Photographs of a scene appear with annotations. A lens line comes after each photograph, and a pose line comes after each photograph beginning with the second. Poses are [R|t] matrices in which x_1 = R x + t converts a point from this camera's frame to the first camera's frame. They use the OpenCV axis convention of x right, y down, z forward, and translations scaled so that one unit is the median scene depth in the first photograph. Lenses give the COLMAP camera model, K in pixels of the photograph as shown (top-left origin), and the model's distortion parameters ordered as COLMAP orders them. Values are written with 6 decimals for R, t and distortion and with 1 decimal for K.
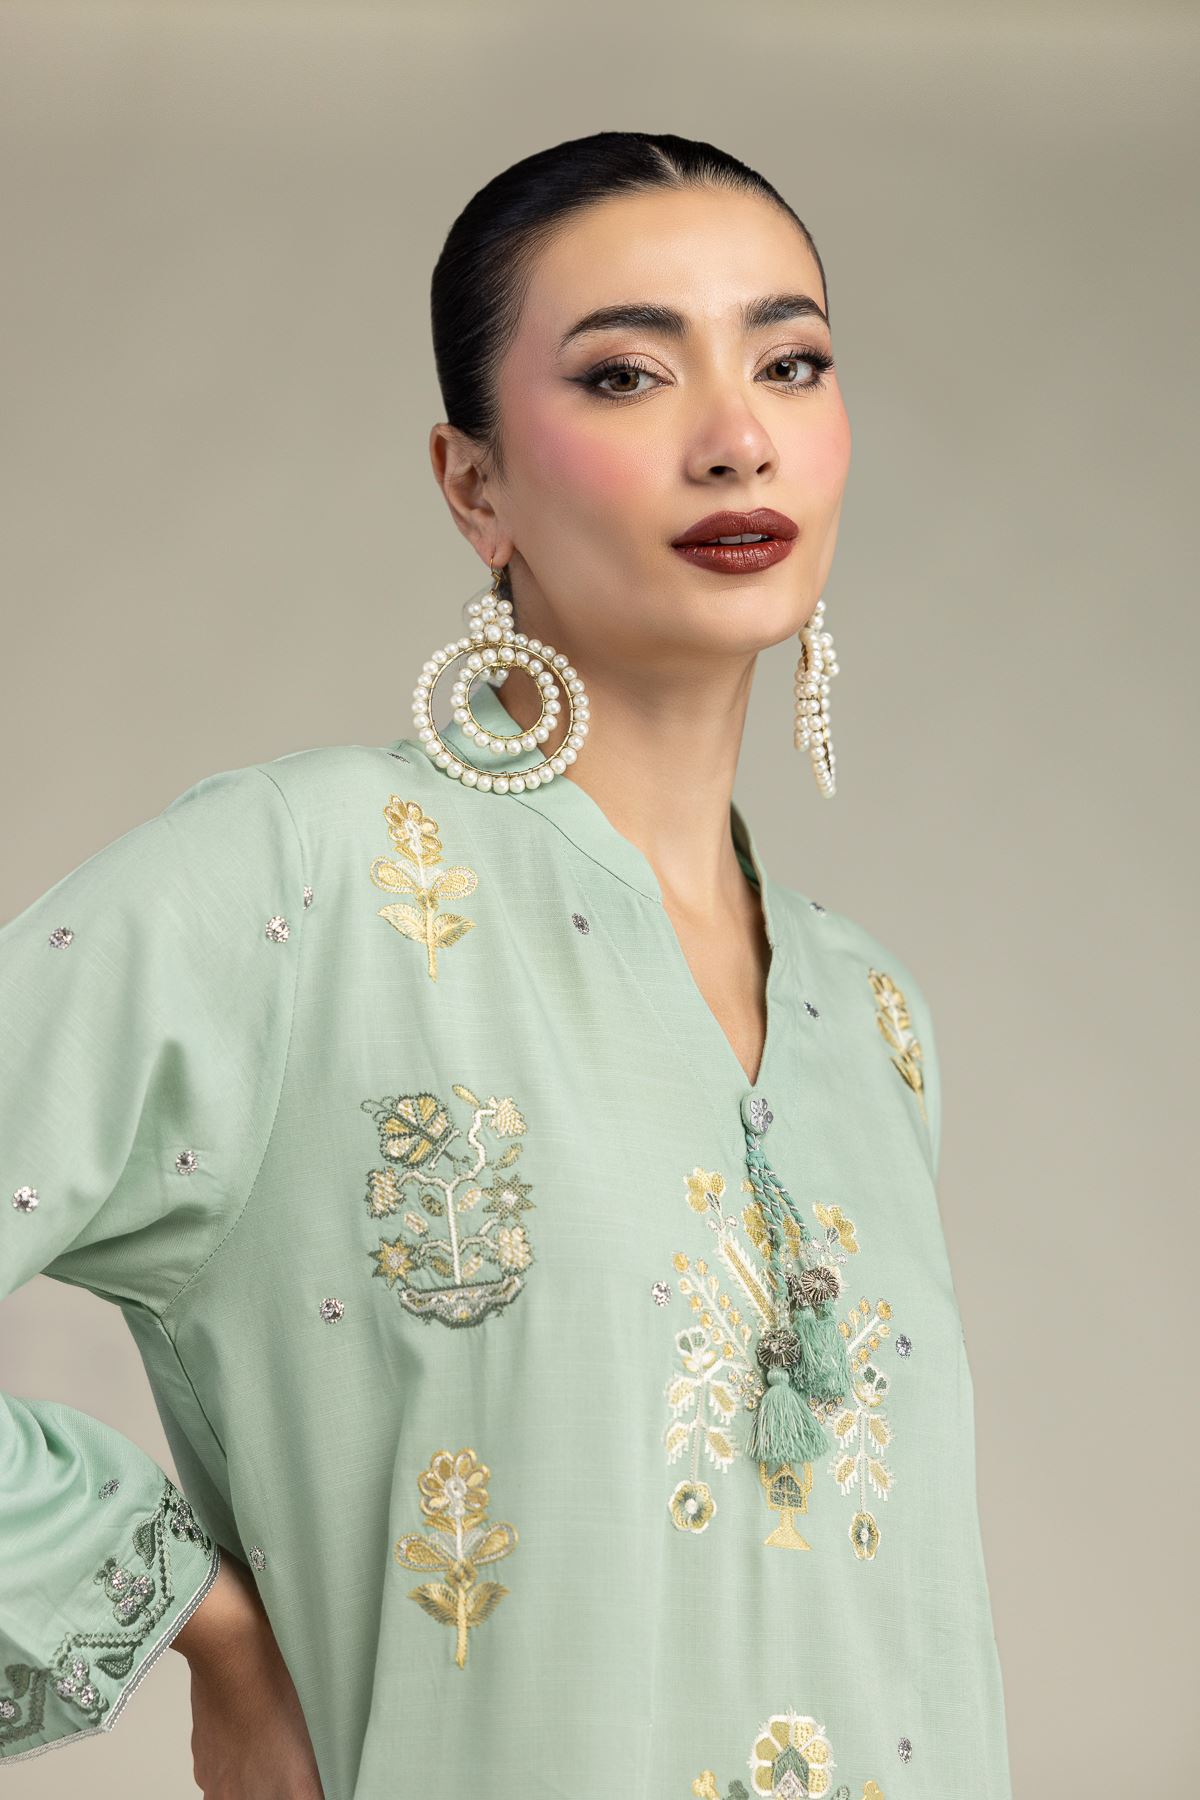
lens RADIAL K [[4217.1, 0, 600.0], [0, 4217.1, 900.0], [0, 0, 1]] dist [-0.020871, 0.170776]
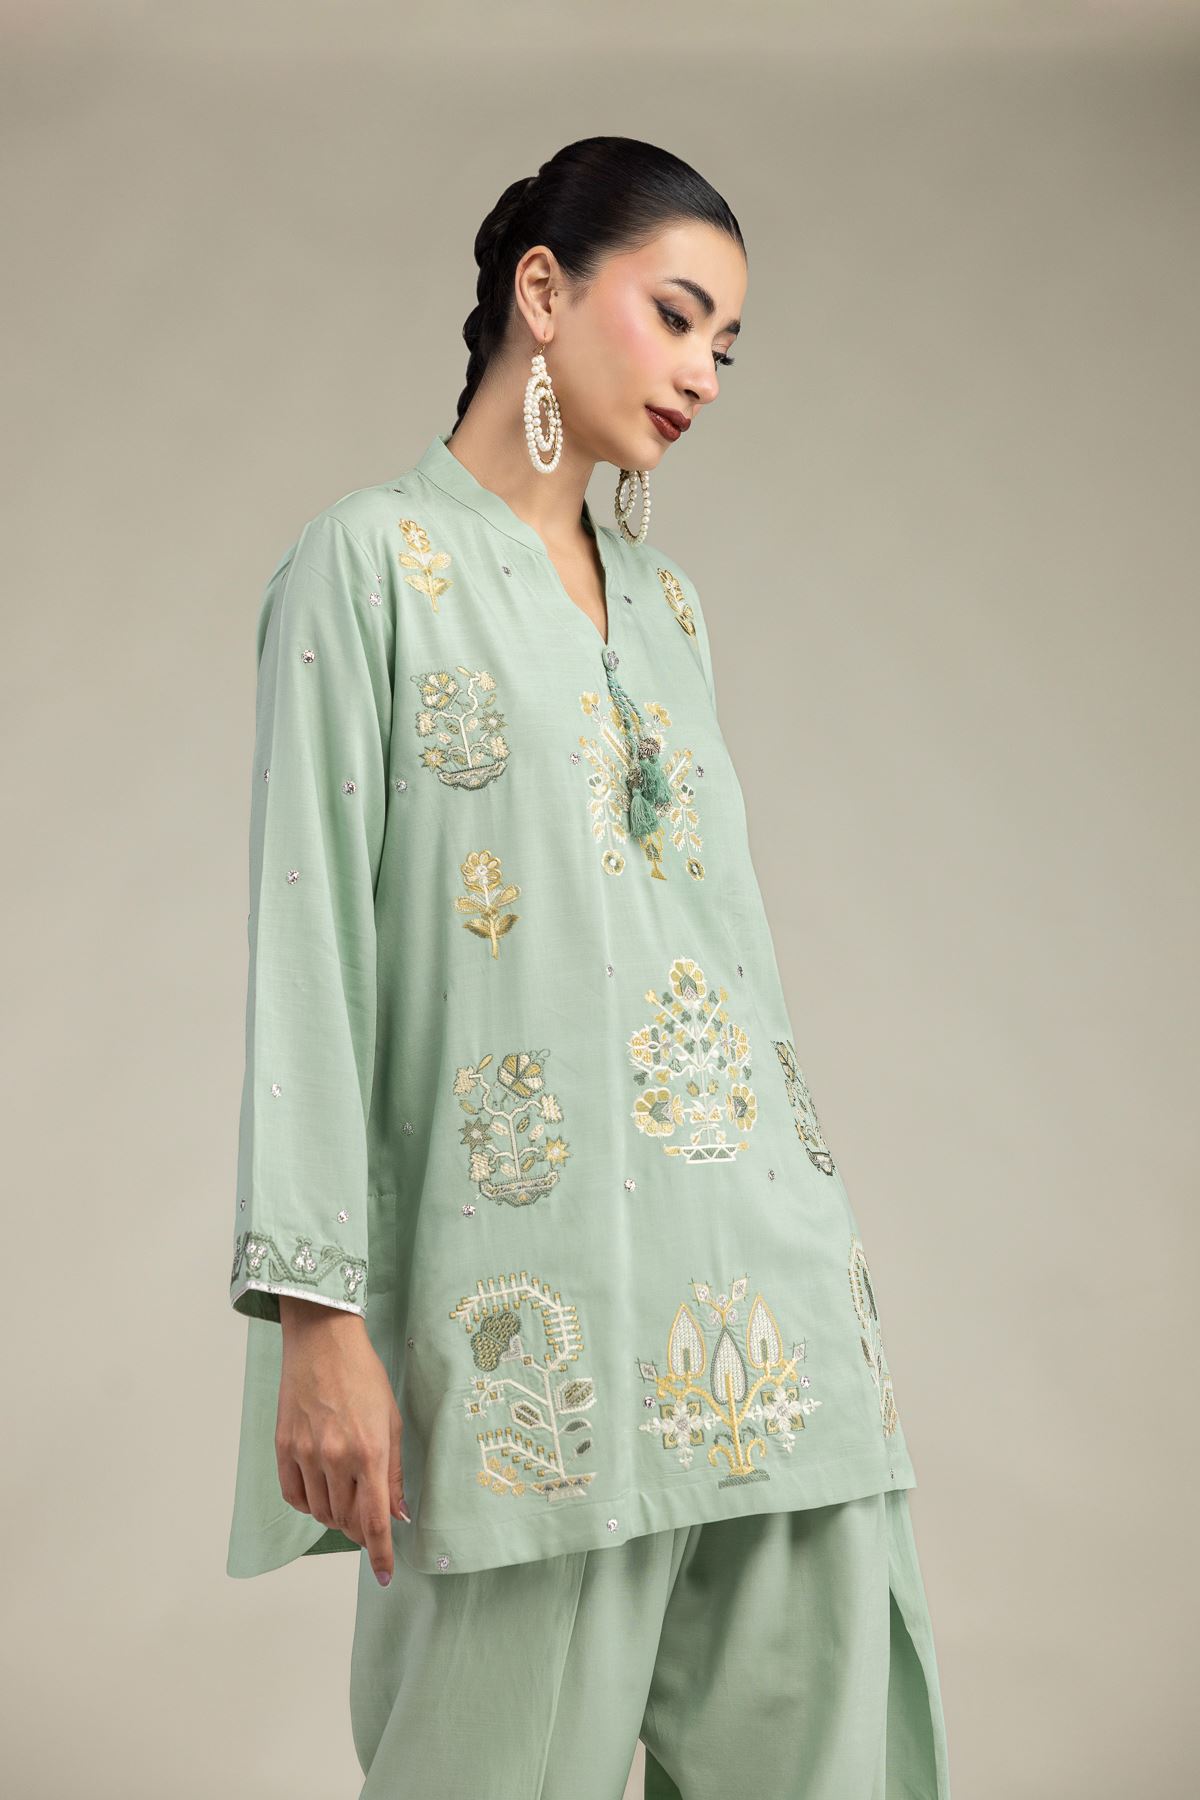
lens RADIAL K [[4218.3, 0, 600.0], [0, 4218.3, 900.0], [0, 0, 1]] dist [-1.128931, 13.228803]
pose [[0.991584, -0.121088, 0.045809, -0.070812], [0.112686, 0.981452, 0.155091, -0.144273], [-0.063739, -0.148624, 0.986837, -0.937262]]
